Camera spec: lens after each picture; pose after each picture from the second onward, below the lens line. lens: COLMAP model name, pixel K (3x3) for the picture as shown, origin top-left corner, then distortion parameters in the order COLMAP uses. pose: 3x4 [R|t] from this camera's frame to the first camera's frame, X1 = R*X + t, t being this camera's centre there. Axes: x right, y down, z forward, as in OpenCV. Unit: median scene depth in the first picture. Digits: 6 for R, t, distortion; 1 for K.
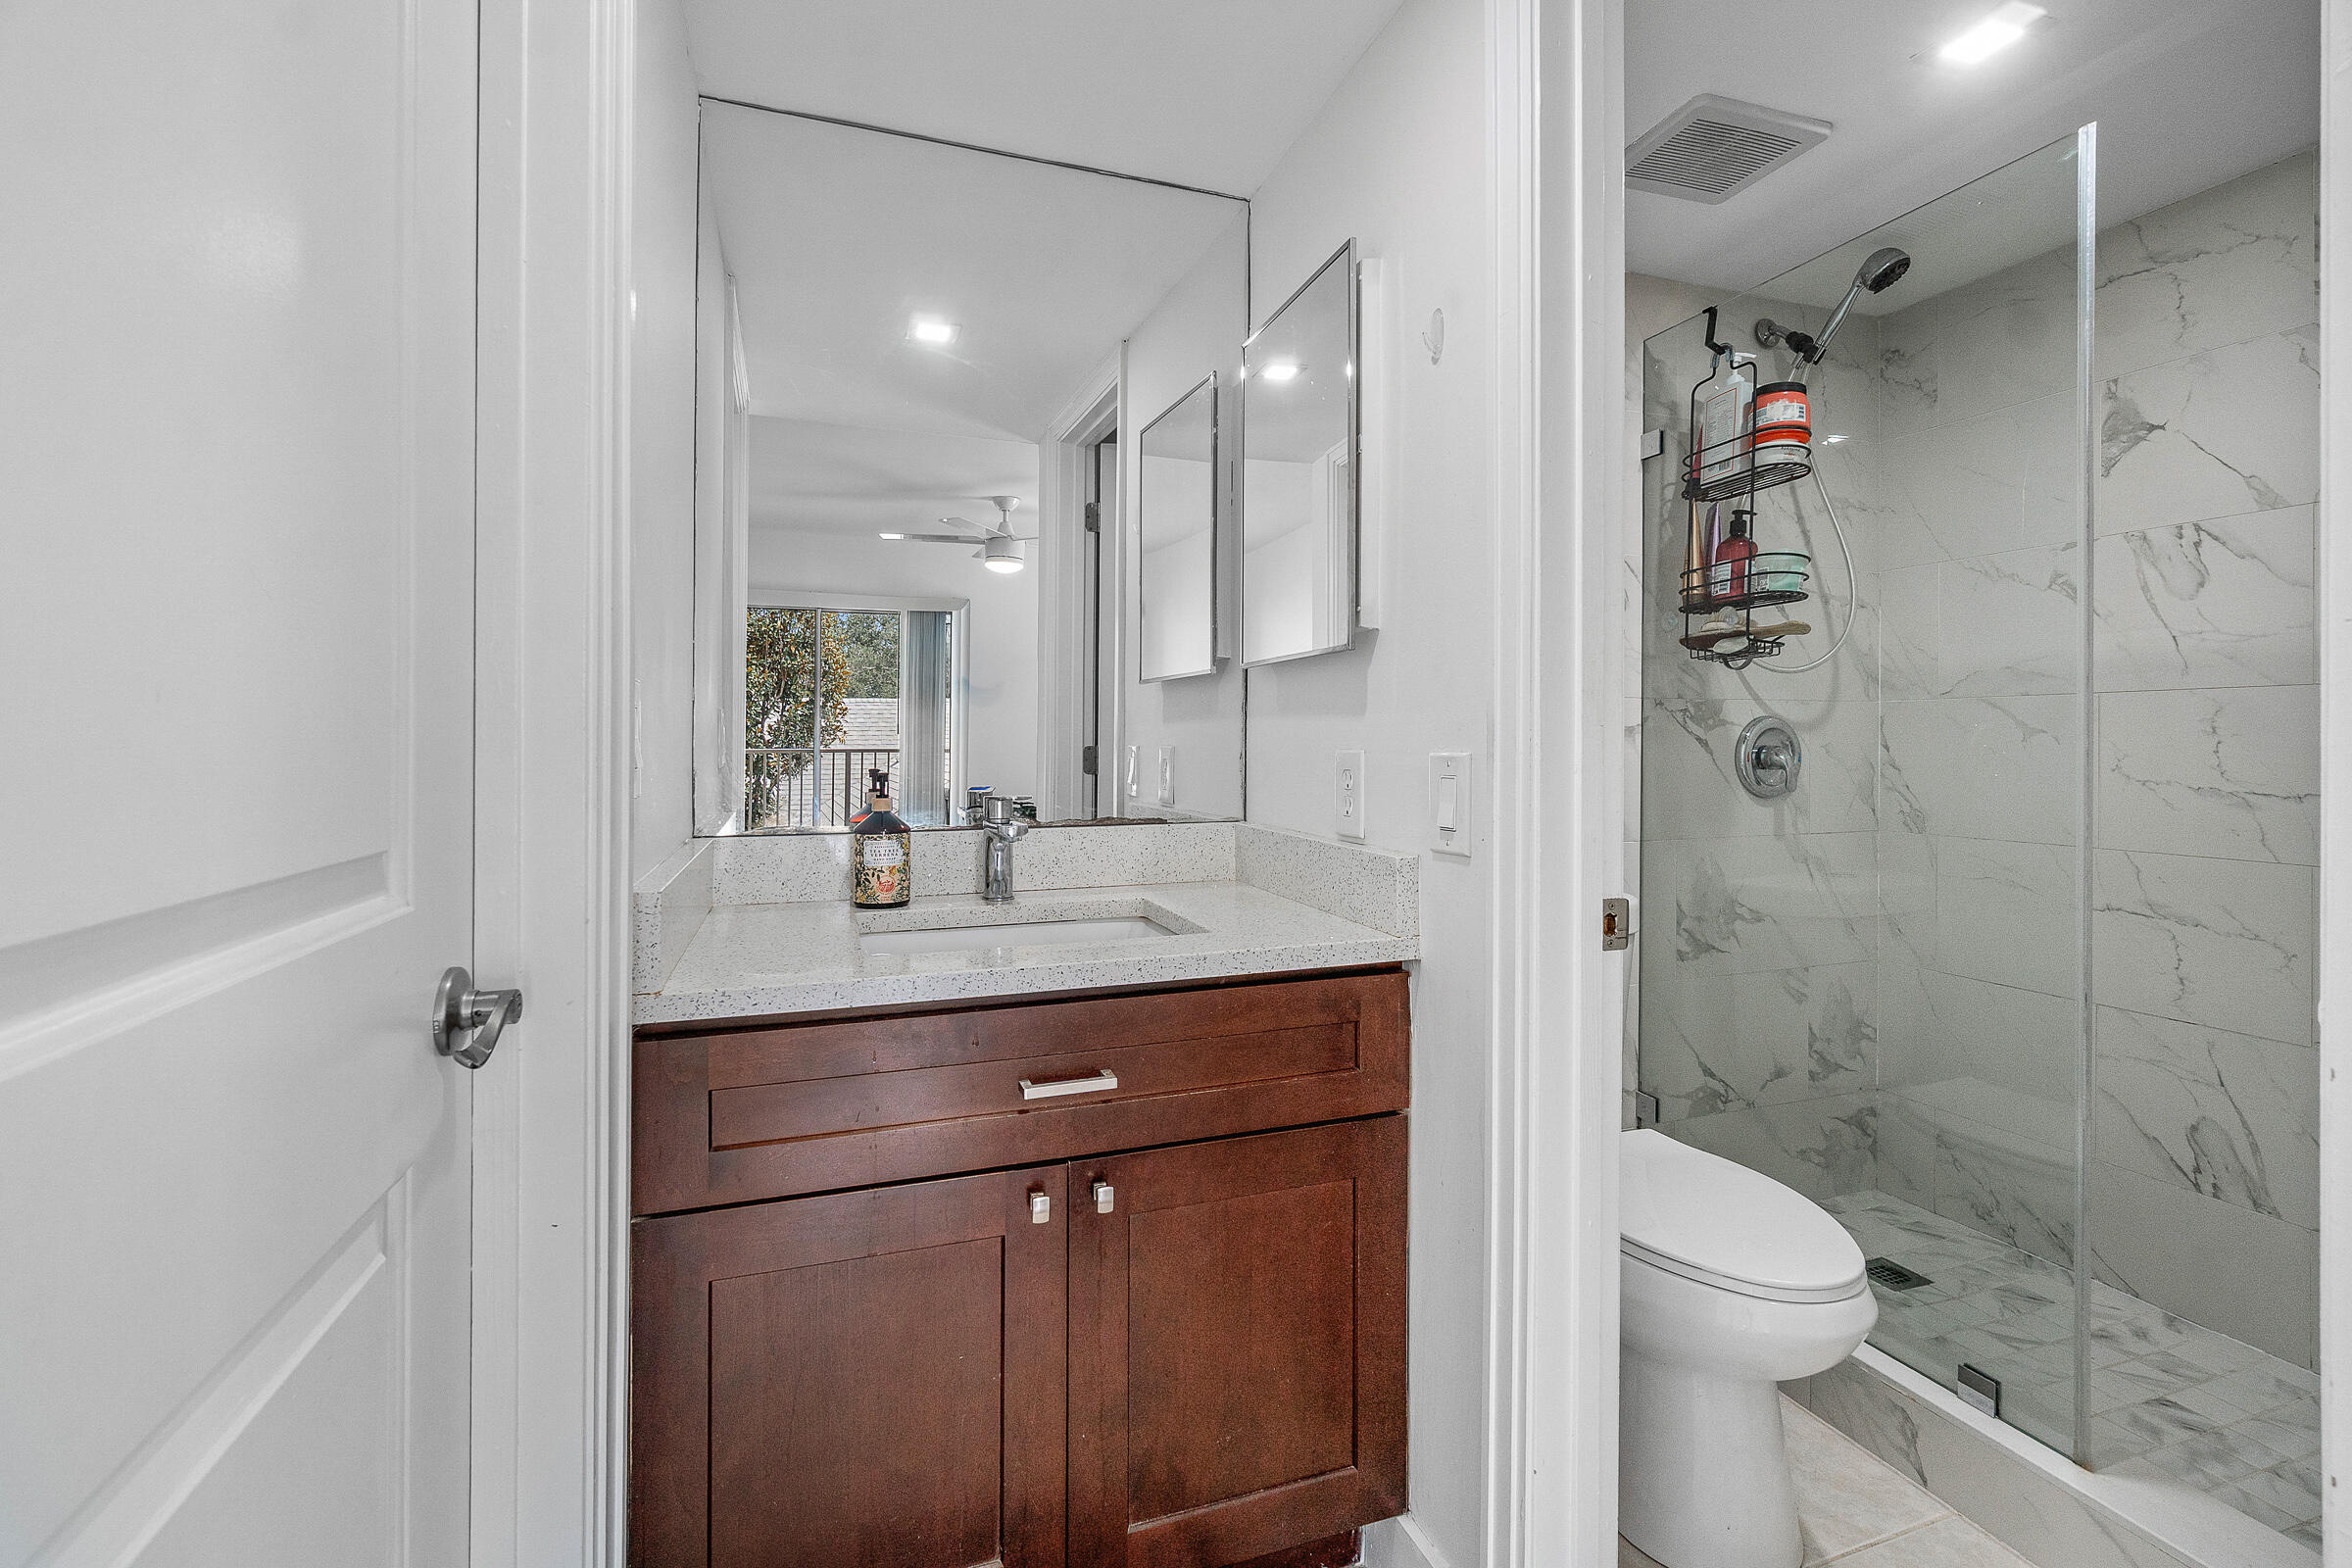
lens RADIAL K [[1039.2, 0, 1195.2], [0, 1039.2, 739.3], [0, 0, 1]] dist [0.000647, 0.001501]
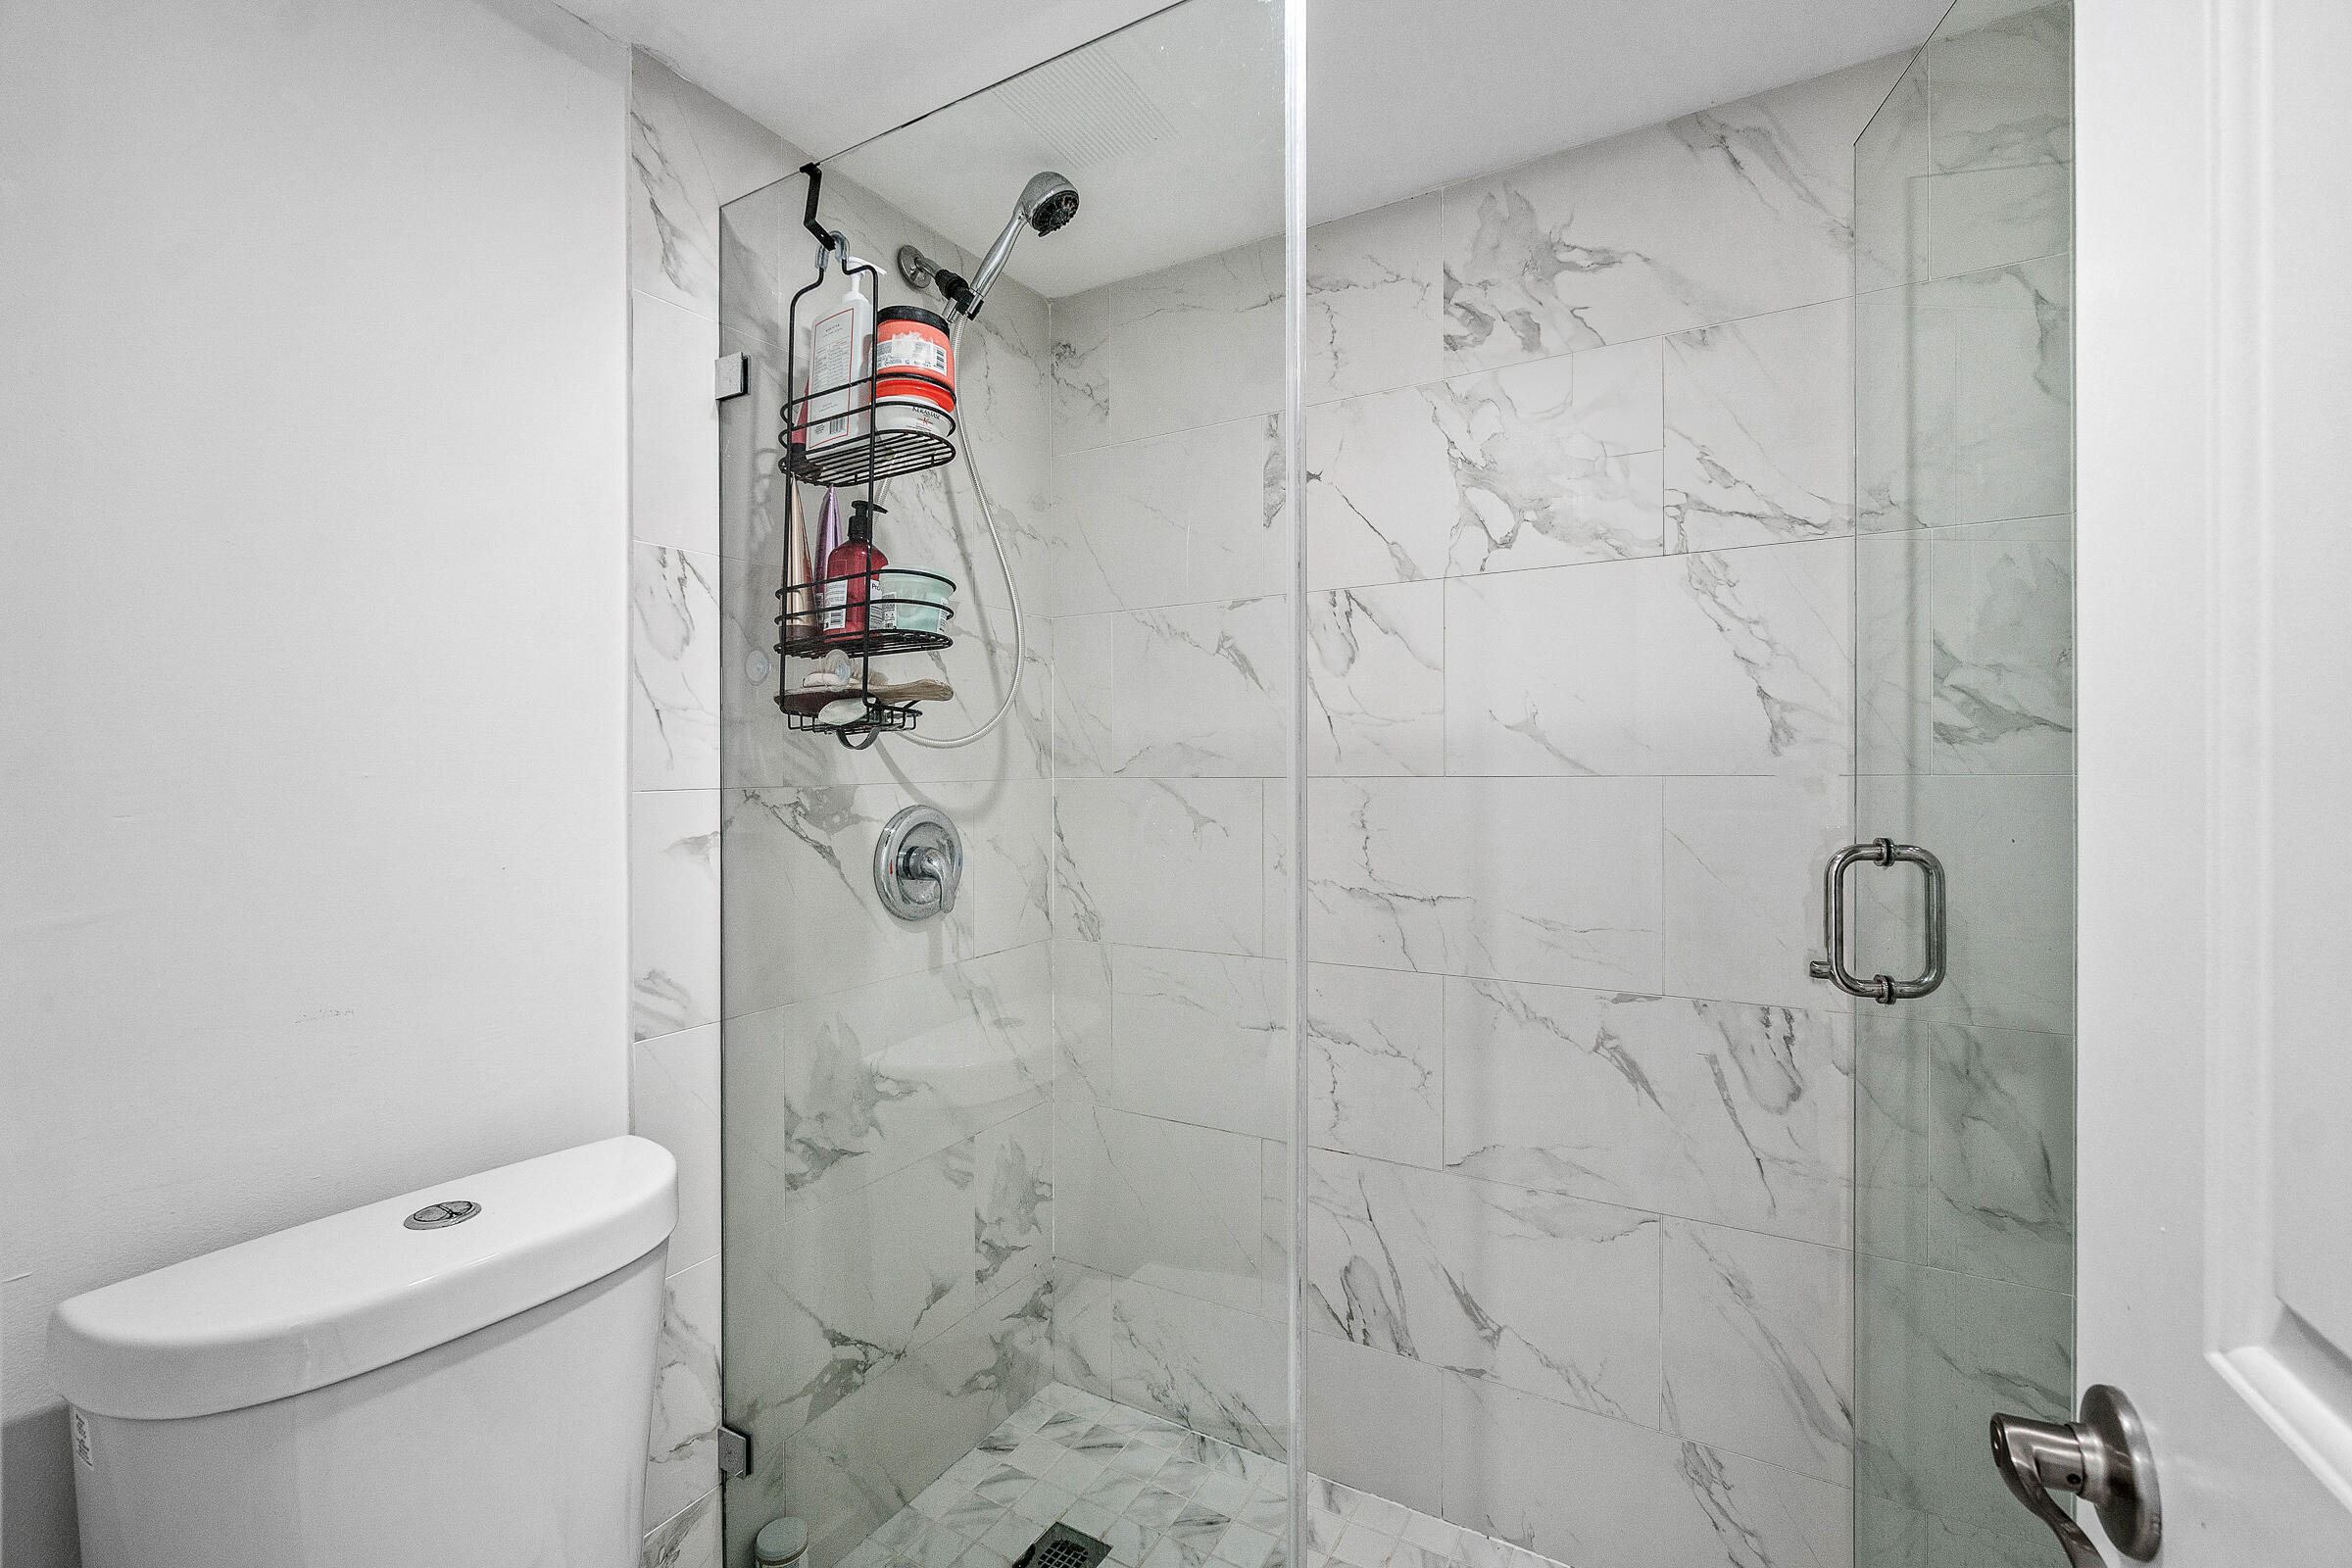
lens RADIAL K [[1057.4, 0, 1170.3], [0, 1057.4, 787.8], [0, 0, 1]] dist [-0.006133, 0.000516]
pose [[0.779322, -0.016178, 0.626415, 0.254342], [0.004668, 0.999789, 0.020013, -0.053320], [-0.626607, -0.012673, 0.779233, 0.358530]]
